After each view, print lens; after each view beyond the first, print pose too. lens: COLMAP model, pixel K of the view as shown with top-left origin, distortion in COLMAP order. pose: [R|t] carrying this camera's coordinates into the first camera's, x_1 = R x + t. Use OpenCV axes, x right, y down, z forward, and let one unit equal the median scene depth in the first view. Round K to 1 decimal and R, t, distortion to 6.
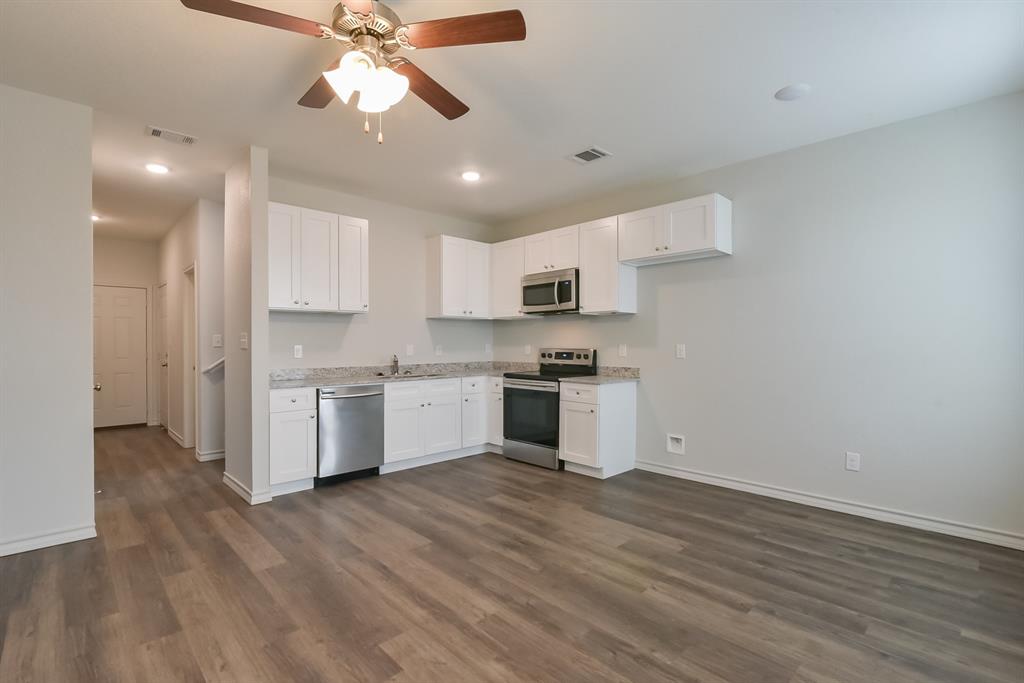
lens RADIAL K [[480.1, 0, 513.6], [0, 480.1, 343.3], [0, 0, 1]] dist [-0.015457, -0.000857]
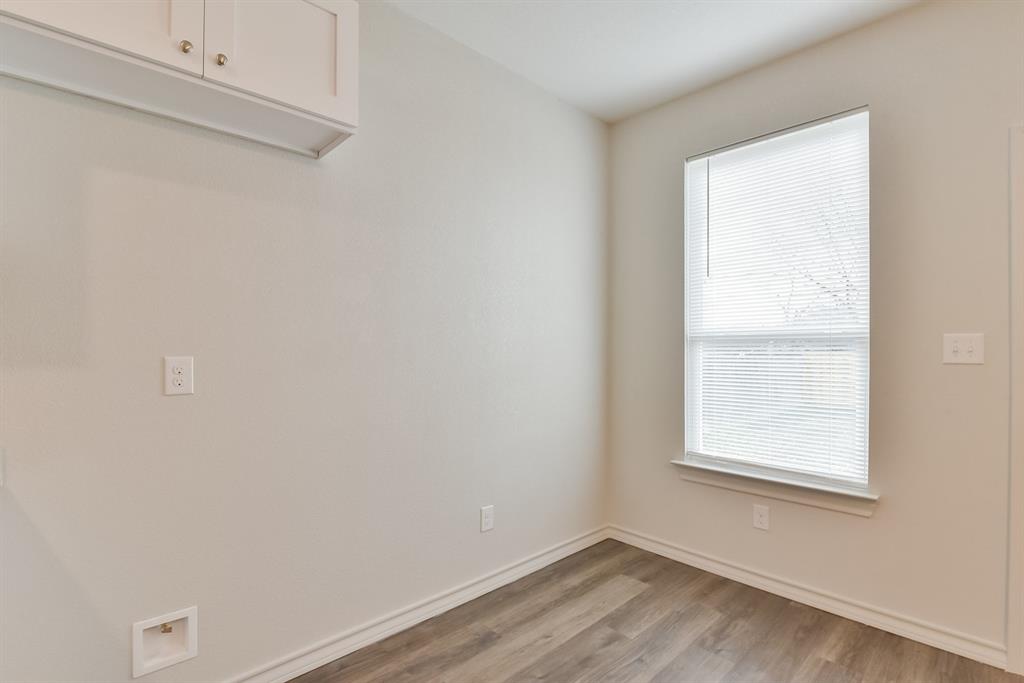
lens RADIAL K [[480.1, 0, 510.6], [0, 480.1, 352.7], [0, 0, 1]] dist [-0.015457, -0.000857]
pose [[0.013368, -0.002696, 0.999907, -0.002596], [-0.002101, 0.999994, 0.002725, -0.000989], [-0.999908, -0.002137, 0.013362, 0.723669]]
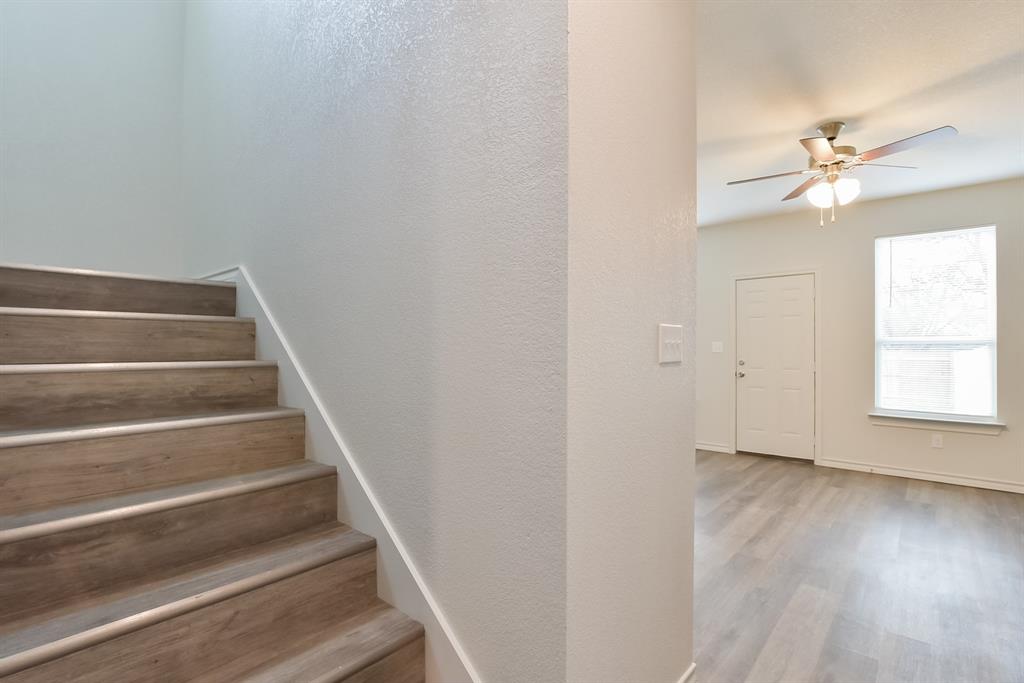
lens RADIAL K [[480.1, 0, 515.4], [0, 480.1, 349.0], [0, 0, 1]] dist [-0.015457, -0.000857]
pose [[-0.086779, -0.001126, 0.996227, -0.808959], [0.000748, 0.999999, 0.001195, -0.002688], [-0.996227, 0.000849, -0.086778, 0.977880]]
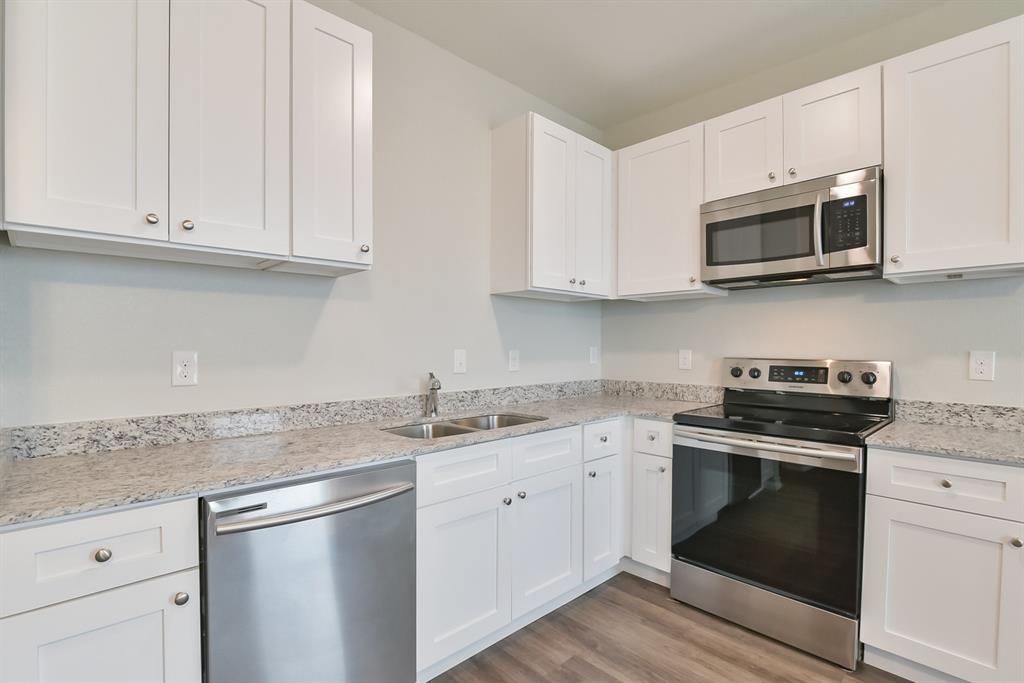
lens RADIAL K [[480.1, 0, 512.8], [0, 480.1, 351.1], [0, 0, 1]] dist [-0.015457, -0.000857]
pose [[0.999973, 0.003731, -0.006288, -0.189766], [-0.003663, 0.999934, 0.010846, -0.000532], [0.006328, -0.010823, 0.999921, 0.622047]]
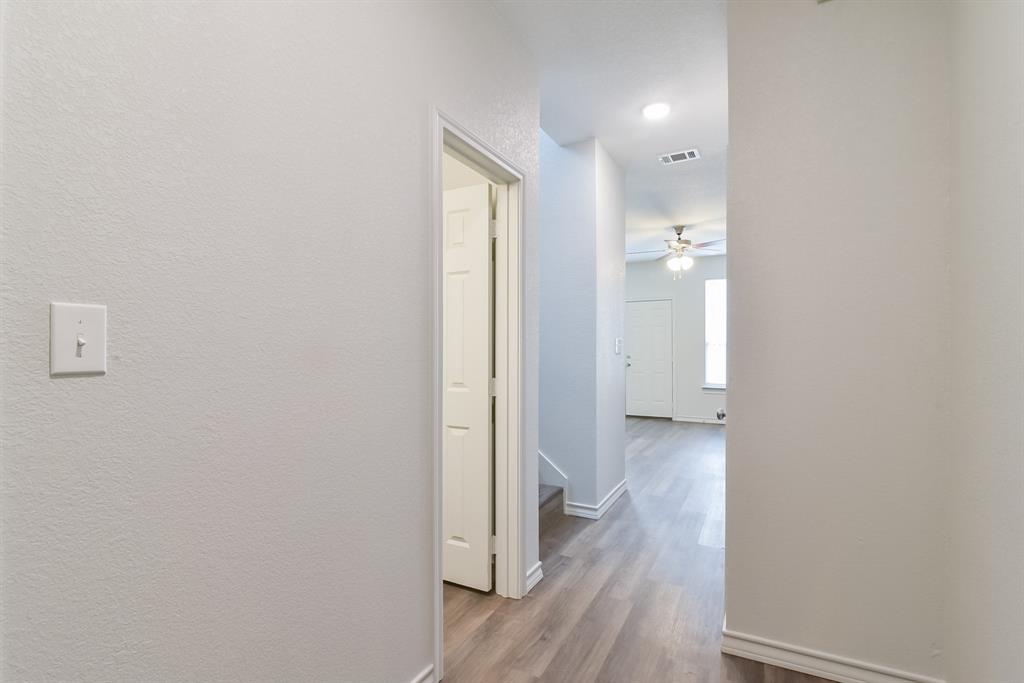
lens RADIAL K [[480.1, 0, 513.1], [0, 480.1, 346.2], [0, 0, 1]] dist [-0.015457, -0.000857]
pose [[-0.317186, 0.001237, 0.948362, -1.262240], [0.004205, 0.999991, 0.000102, -0.007459], [-0.948354, 0.004020, -0.317189, 1.310987]]
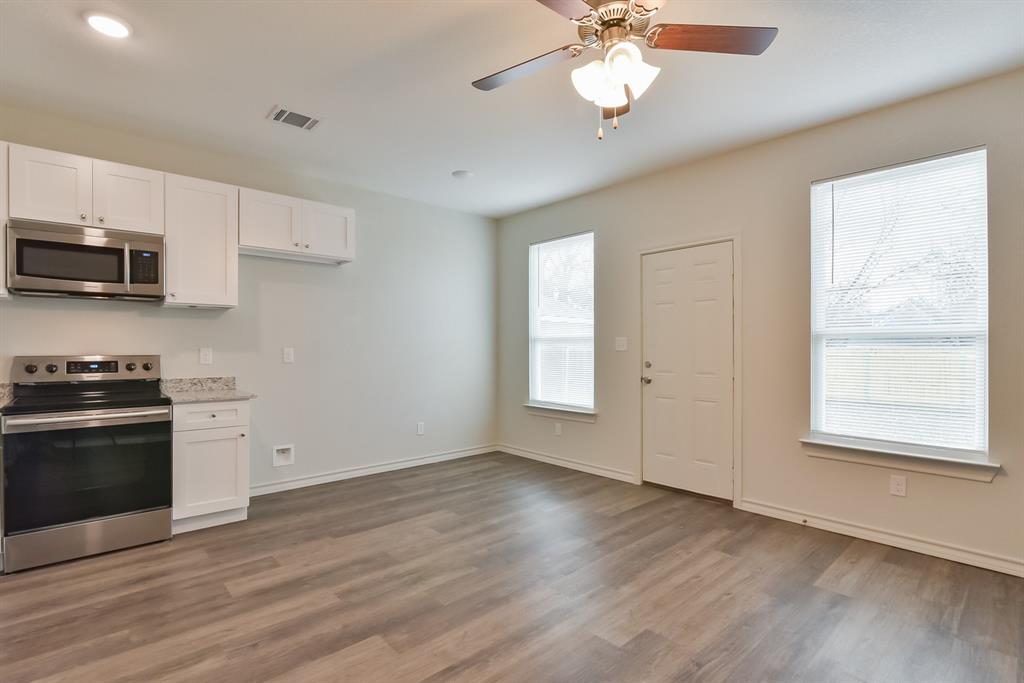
lens RADIAL K [[480.1, 0, 512.7], [0, 480.1, 346.8], [0, 0, 1]] dist [-0.015457, -0.000857]
pose [[0.023981, 0.000378, 0.999712, -0.558793], [0.001173, 0.999999, -0.000406, 0.000851], [-0.999712, 0.001182, 0.023981, 0.519144]]
